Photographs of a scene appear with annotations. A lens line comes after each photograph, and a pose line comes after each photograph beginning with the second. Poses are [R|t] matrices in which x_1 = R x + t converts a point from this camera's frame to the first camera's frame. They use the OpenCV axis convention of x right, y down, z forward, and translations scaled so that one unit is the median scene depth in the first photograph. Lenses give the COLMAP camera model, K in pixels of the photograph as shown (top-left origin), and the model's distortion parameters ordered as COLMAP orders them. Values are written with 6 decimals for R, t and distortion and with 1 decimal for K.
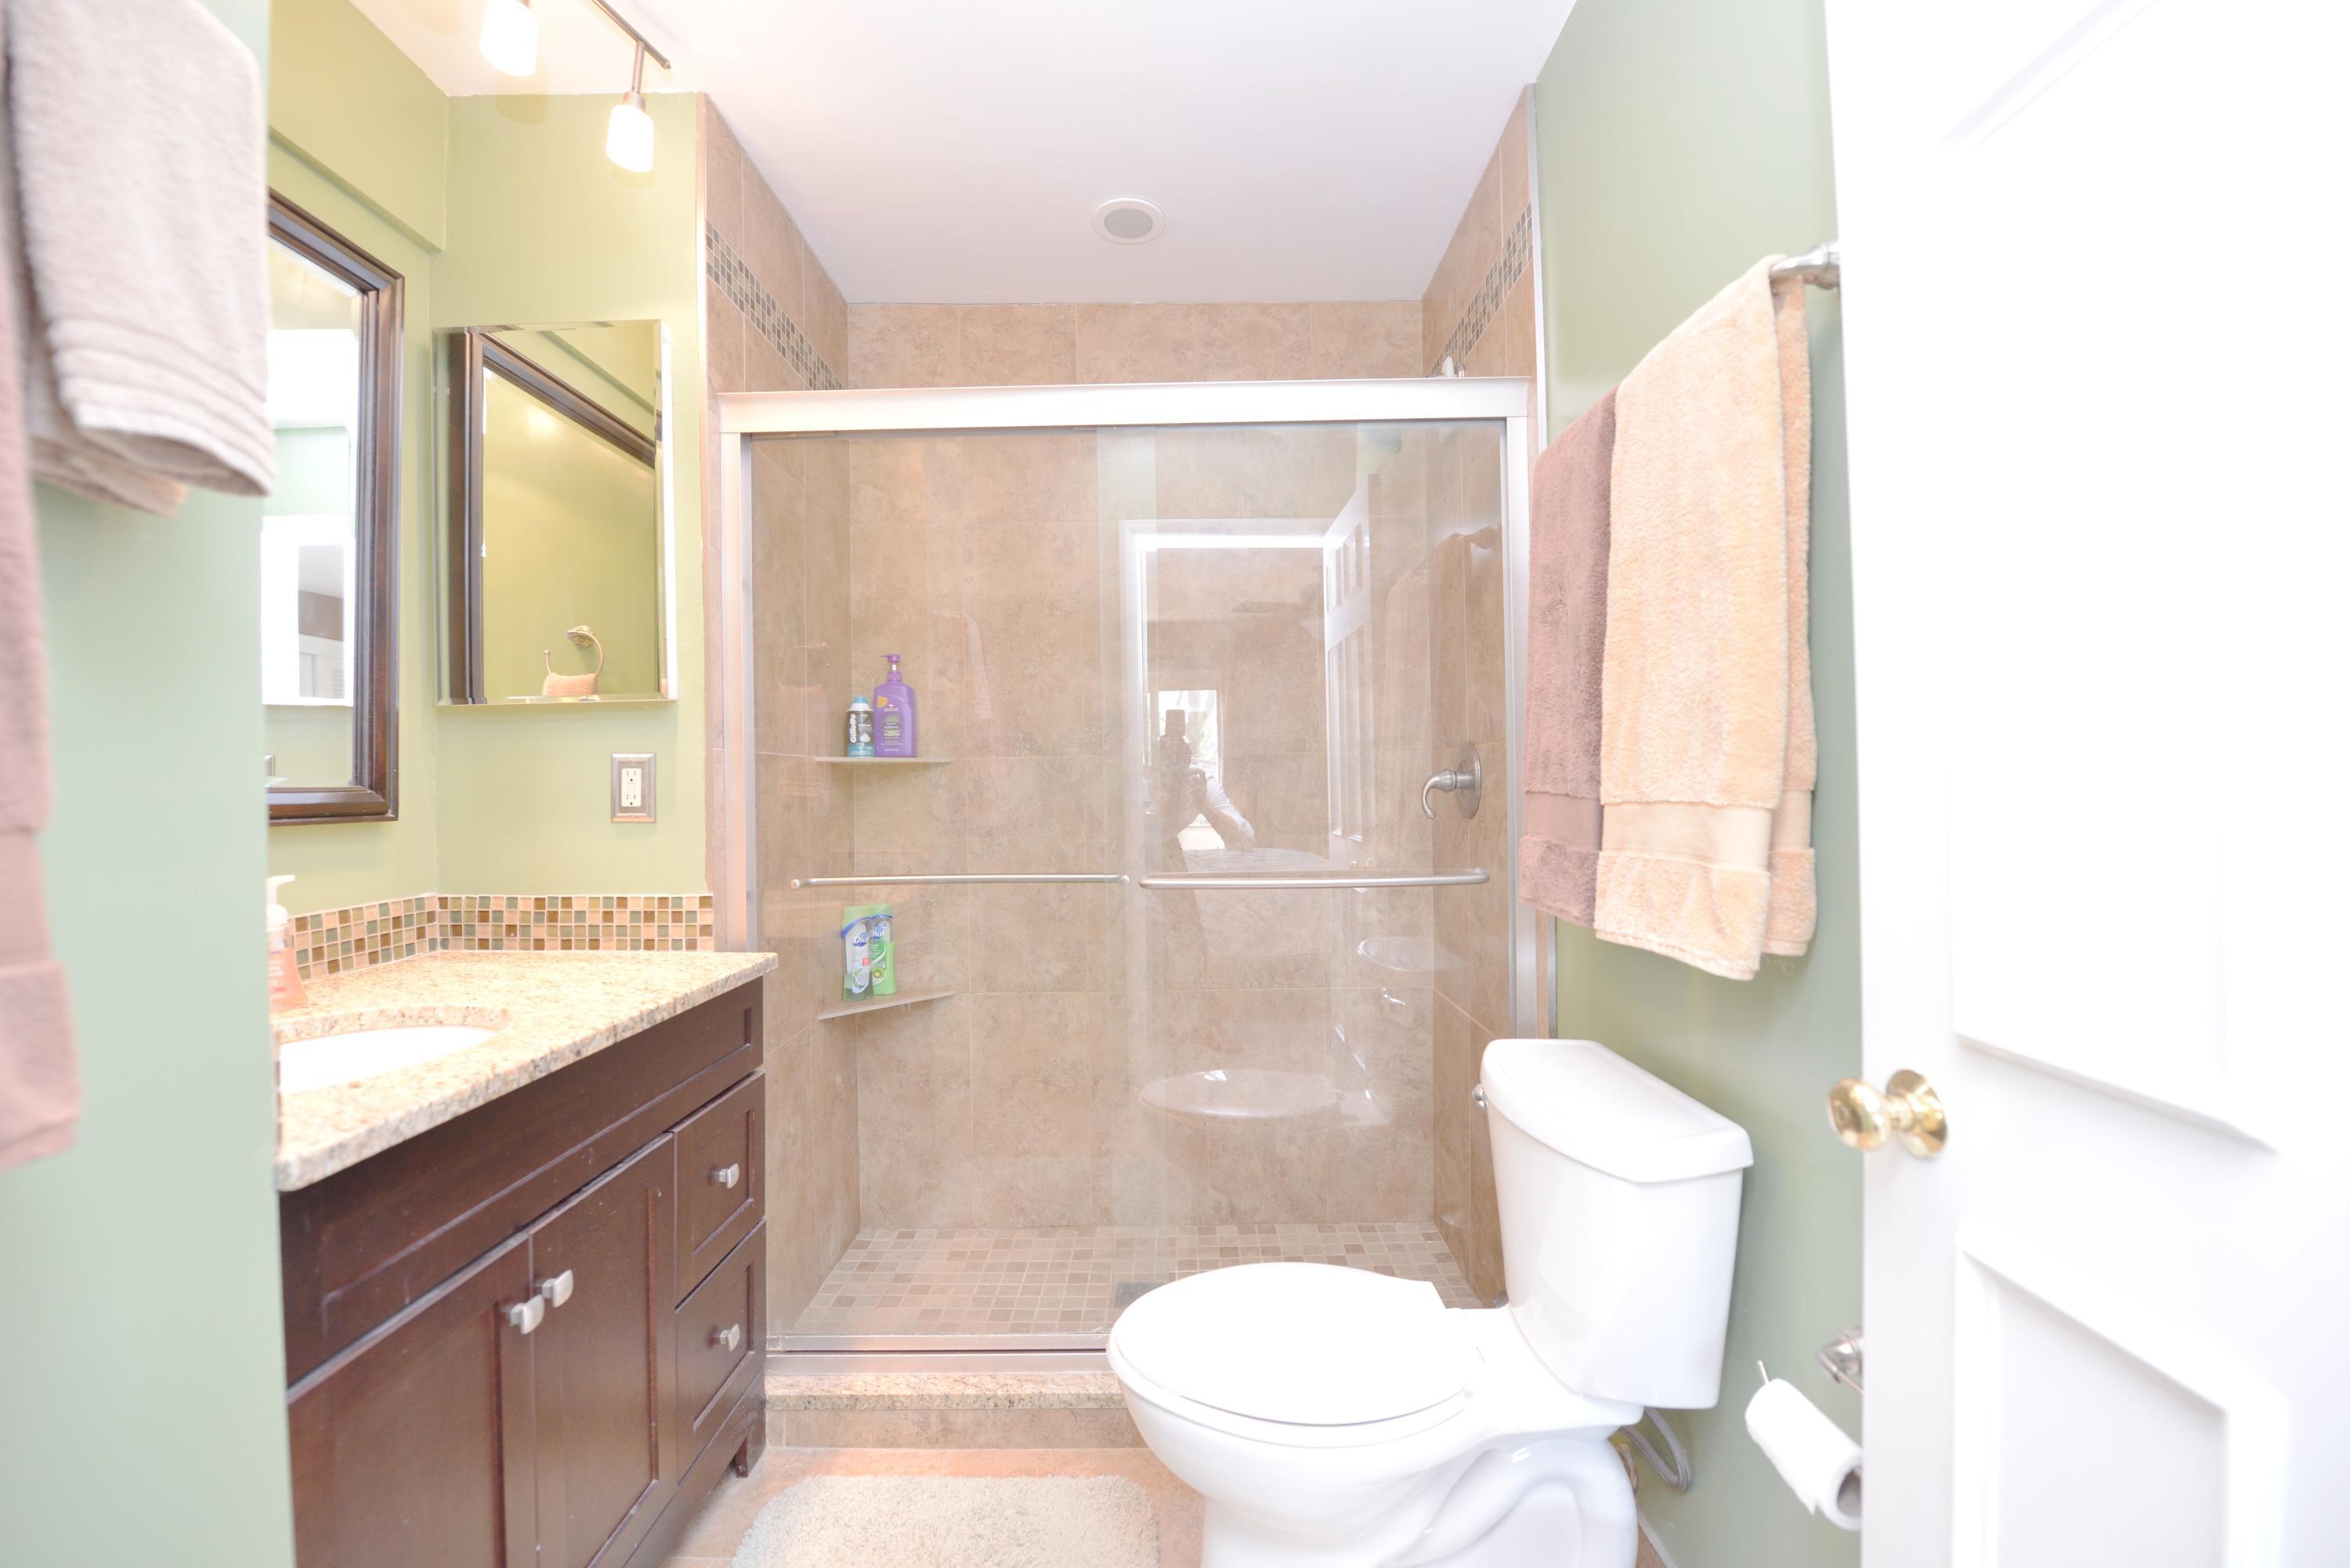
lens RADIAL K [[934.5, 0, 1171.7], [0, 934.5, 772.1], [0, 0, 1]] dist [-0.012909, -0.004969]
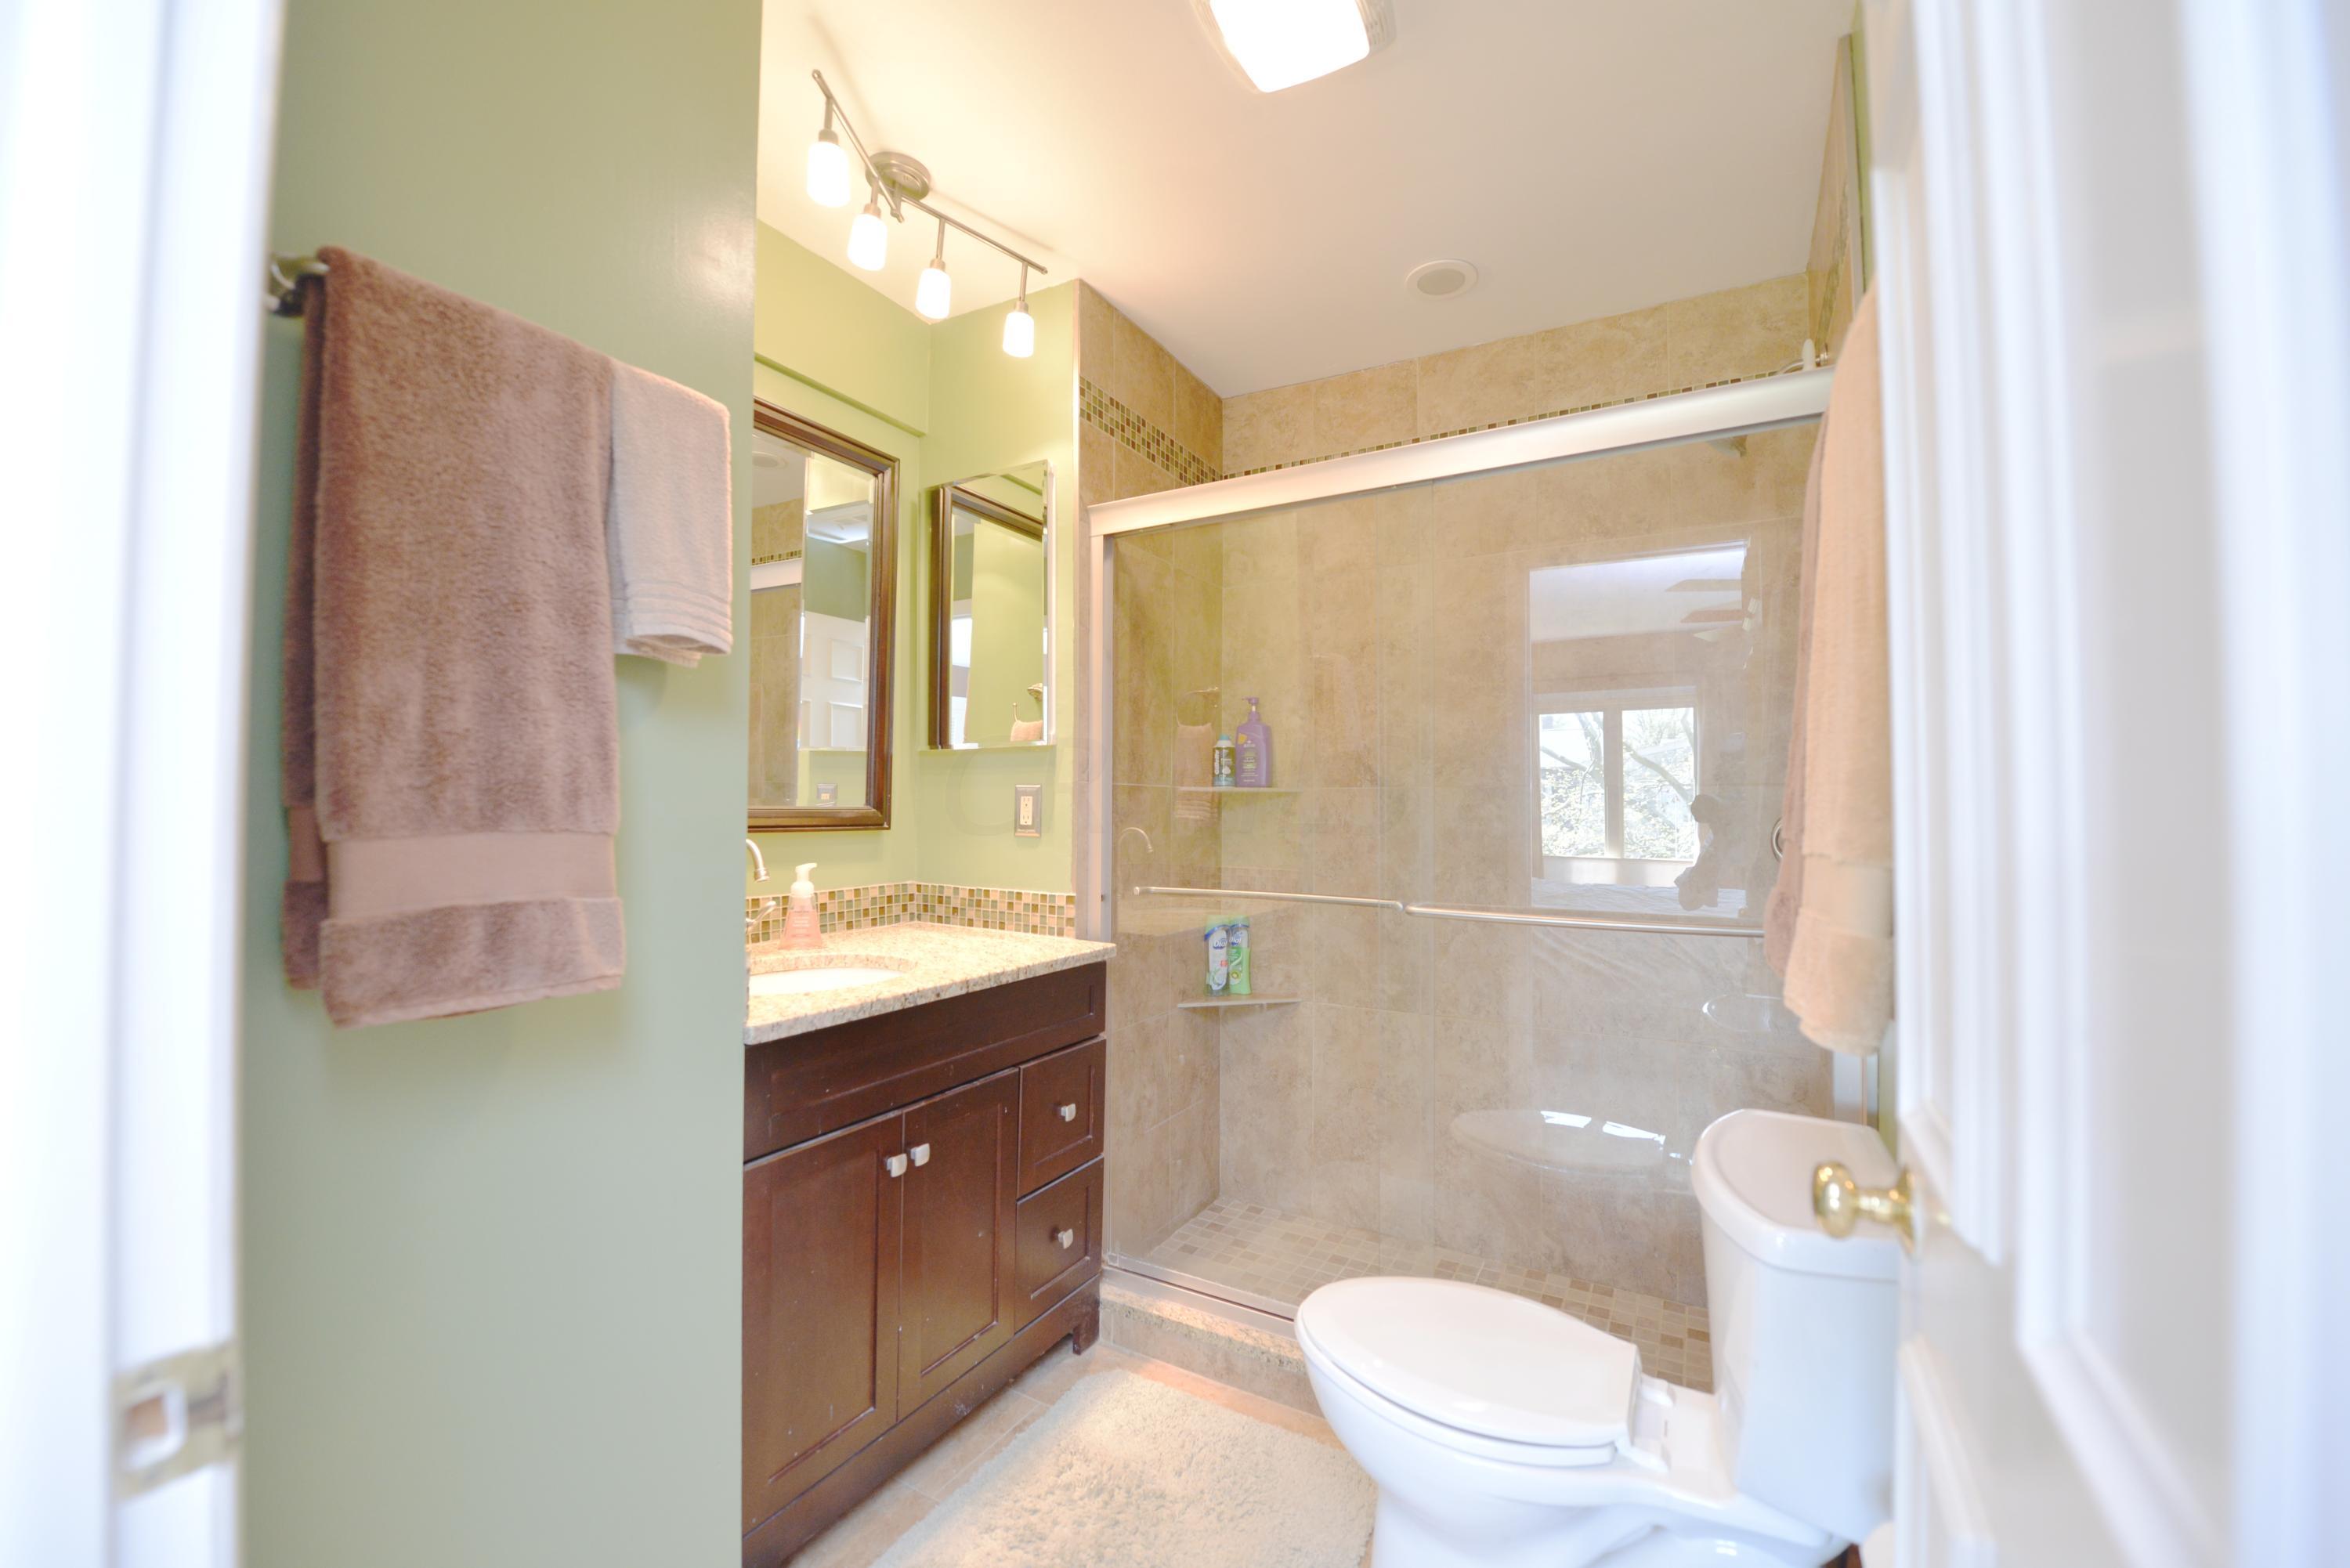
lens RADIAL K [[934.5, 0, 1171.7], [0, 934.5, 772.1], [0, 0, 1]] dist [-0.012909, -0.004969]
pose [[0.868200, 0.000906, -0.496213, 0.267253], [-0.012400, 0.999726, -0.019870, -0.014497], [0.496059, 0.023405, 0.867973, -0.063610]]
